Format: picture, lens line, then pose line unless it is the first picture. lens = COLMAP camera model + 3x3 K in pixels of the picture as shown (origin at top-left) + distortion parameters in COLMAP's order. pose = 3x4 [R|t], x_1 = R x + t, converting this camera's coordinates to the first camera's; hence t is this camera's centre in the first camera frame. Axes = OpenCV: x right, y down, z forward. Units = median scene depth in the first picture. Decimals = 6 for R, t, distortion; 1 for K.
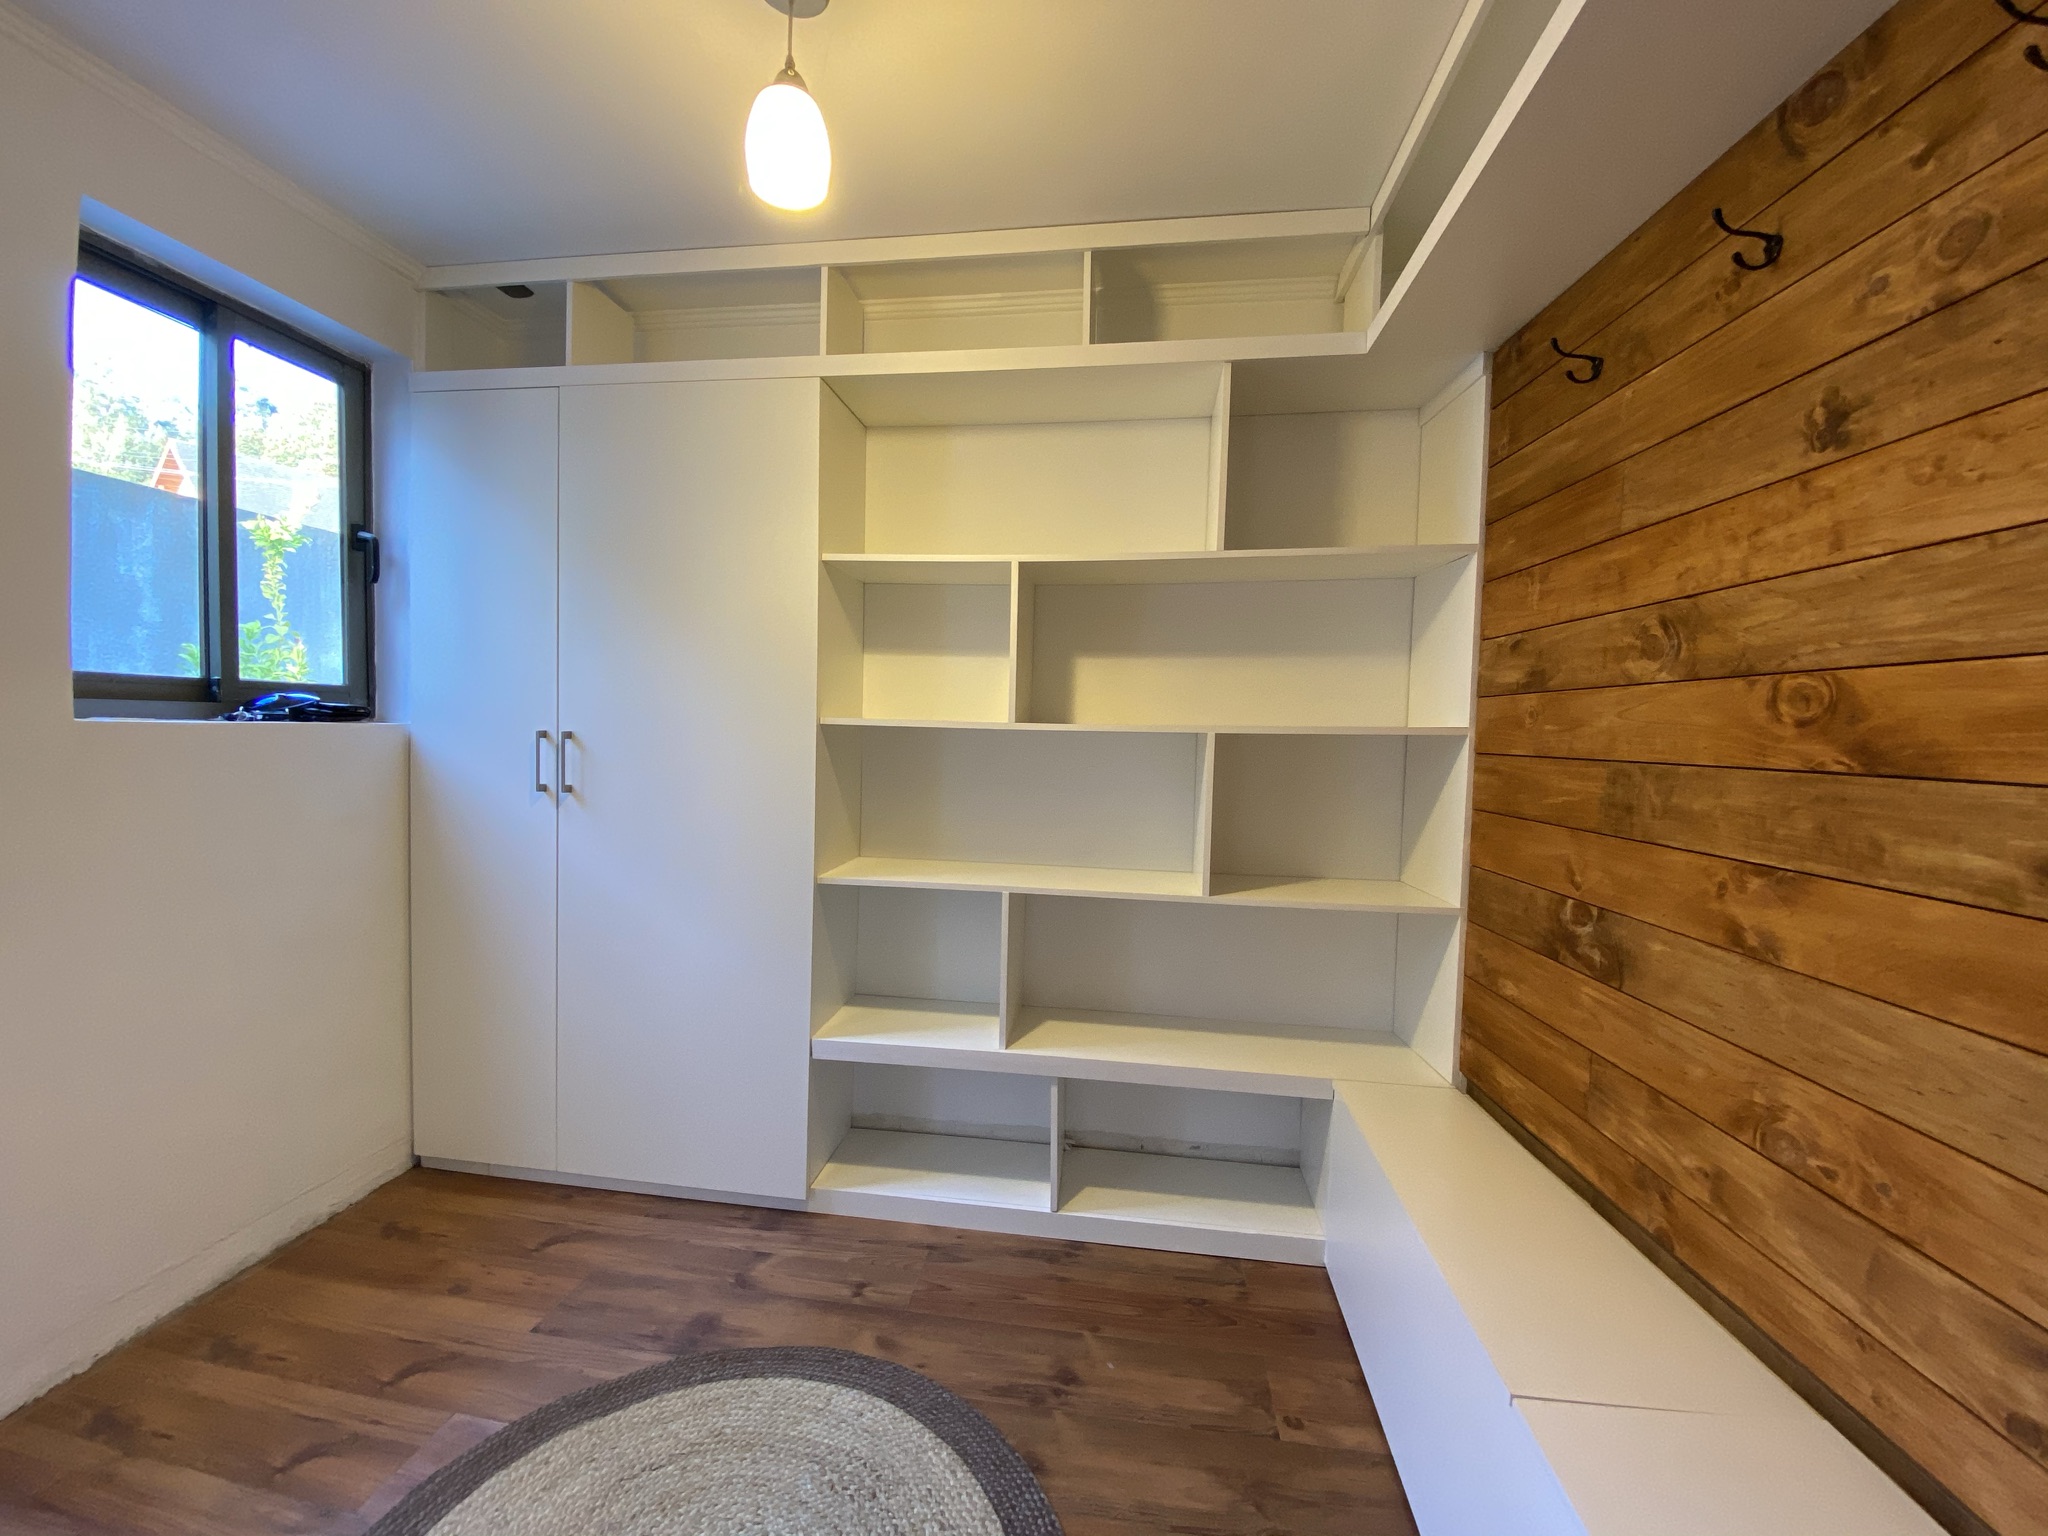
lens RADIAL K [[824.5, 0, 1011.5], [0, 824.5, 775.7], [0, 0, 1]] dist [0.025383, -0.026711]
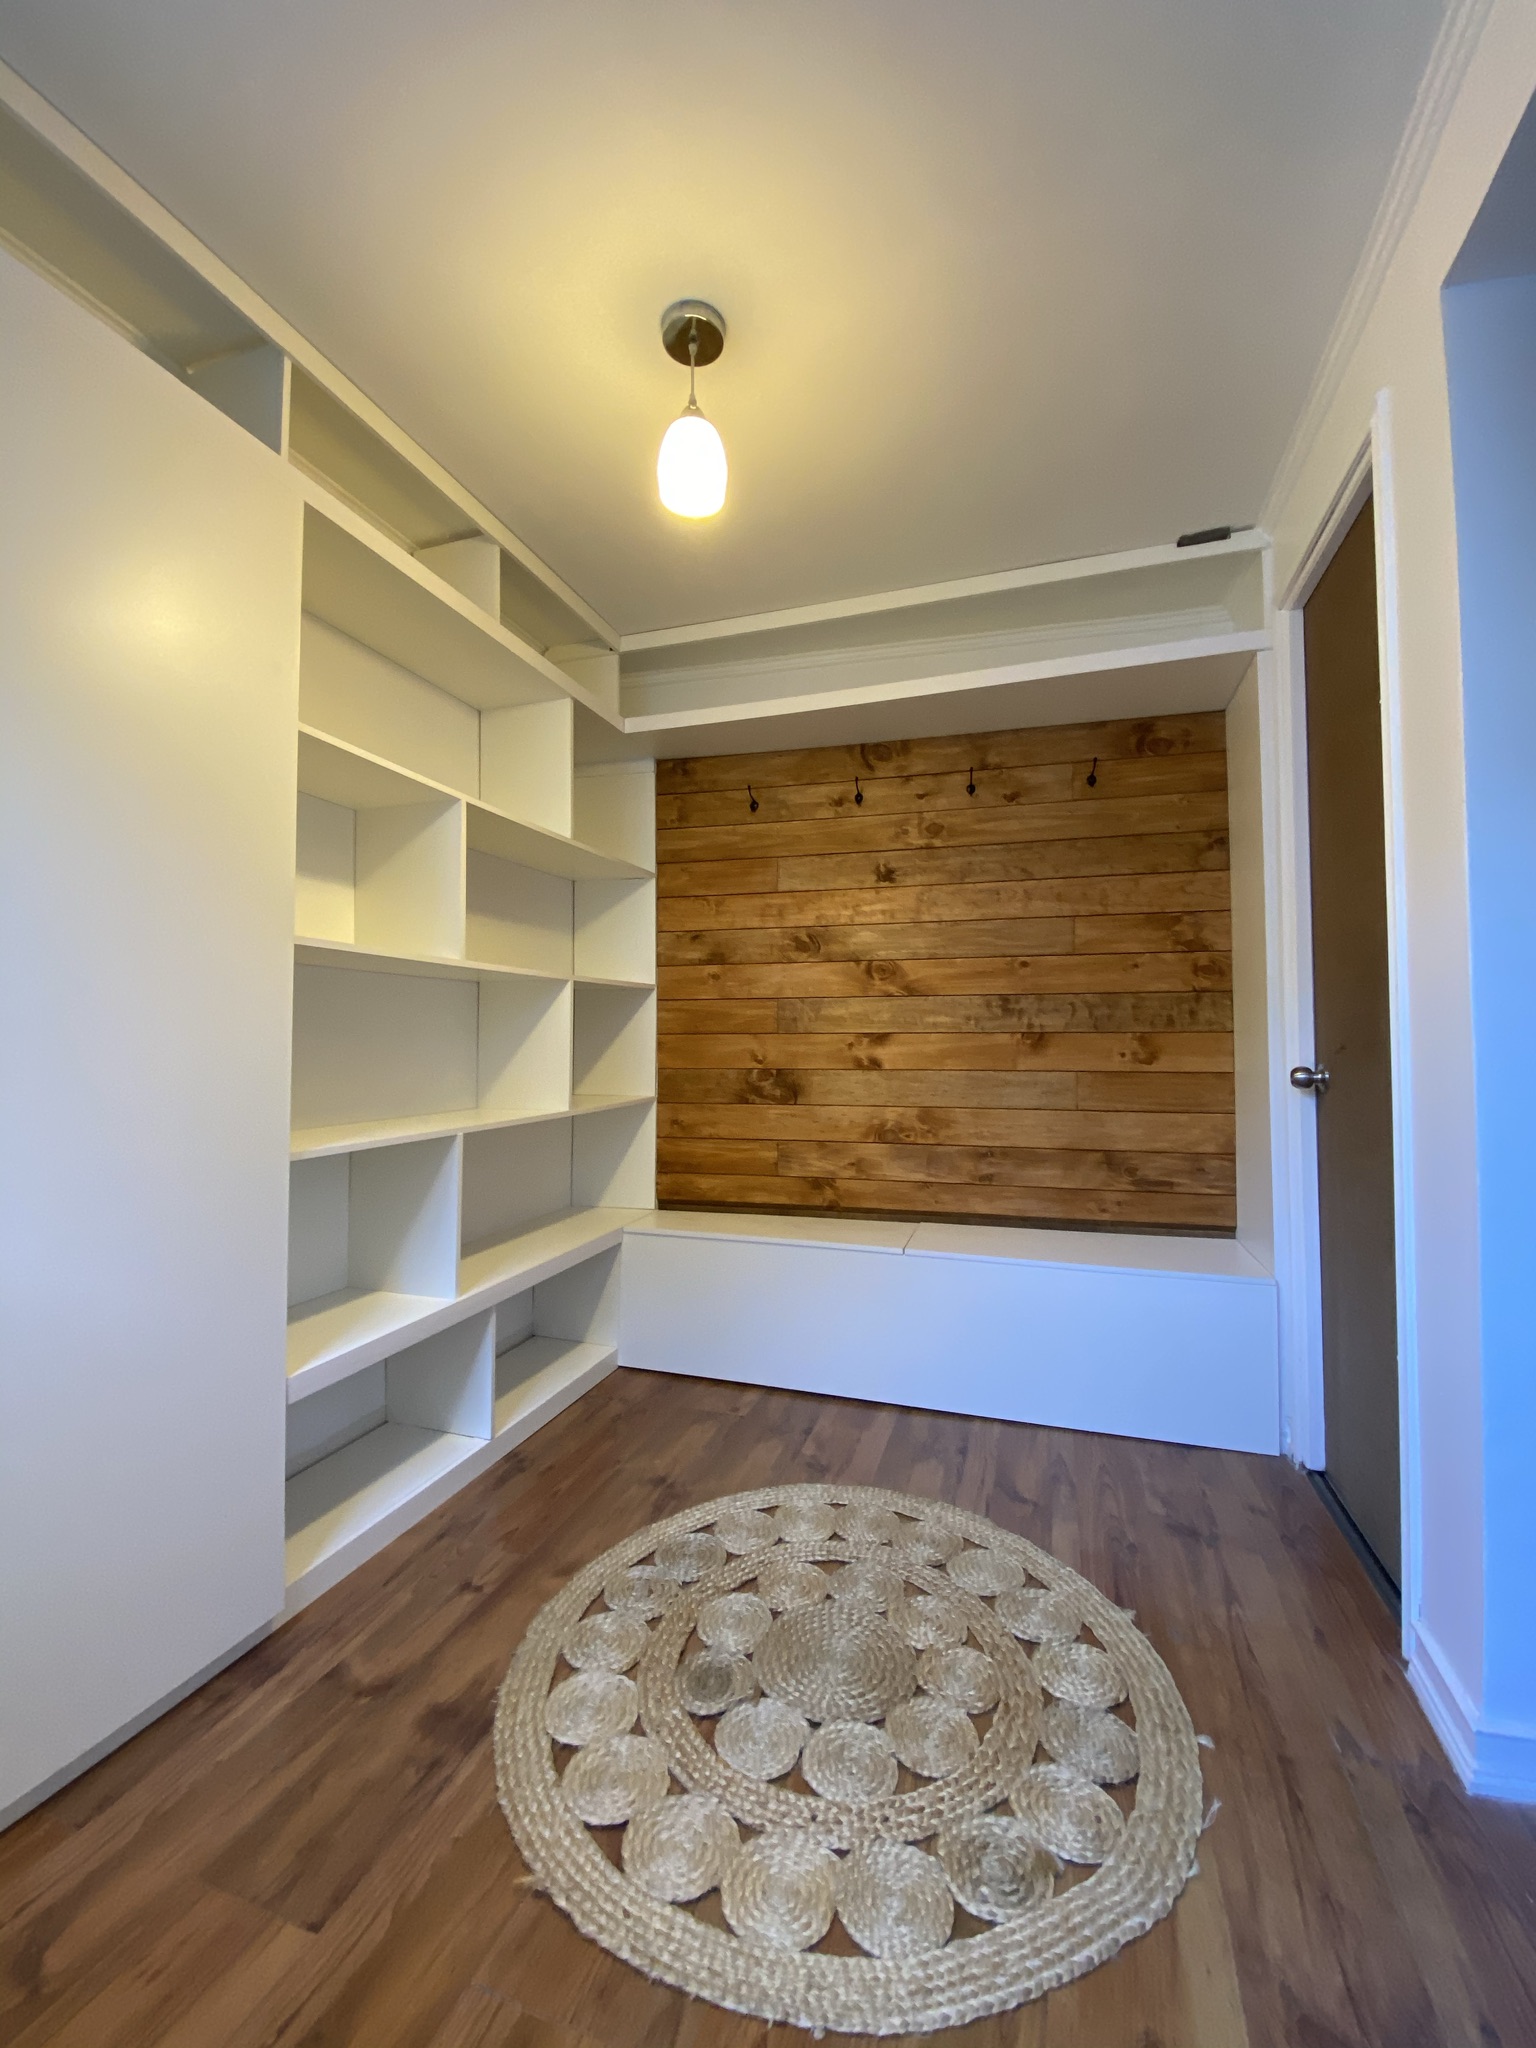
lens RADIAL K [[824.5, 0, 771.1], [0, 824.5, 1018.2], [0, 0, 1]] dist [0.025383, -0.026711]
pose [[0.171524, 0.005197, 0.985166, -1.344301], [0.062188, 0.997935, -0.016092, 0.065590], [-0.983215, 0.064026, 0.170846, 0.667792]]
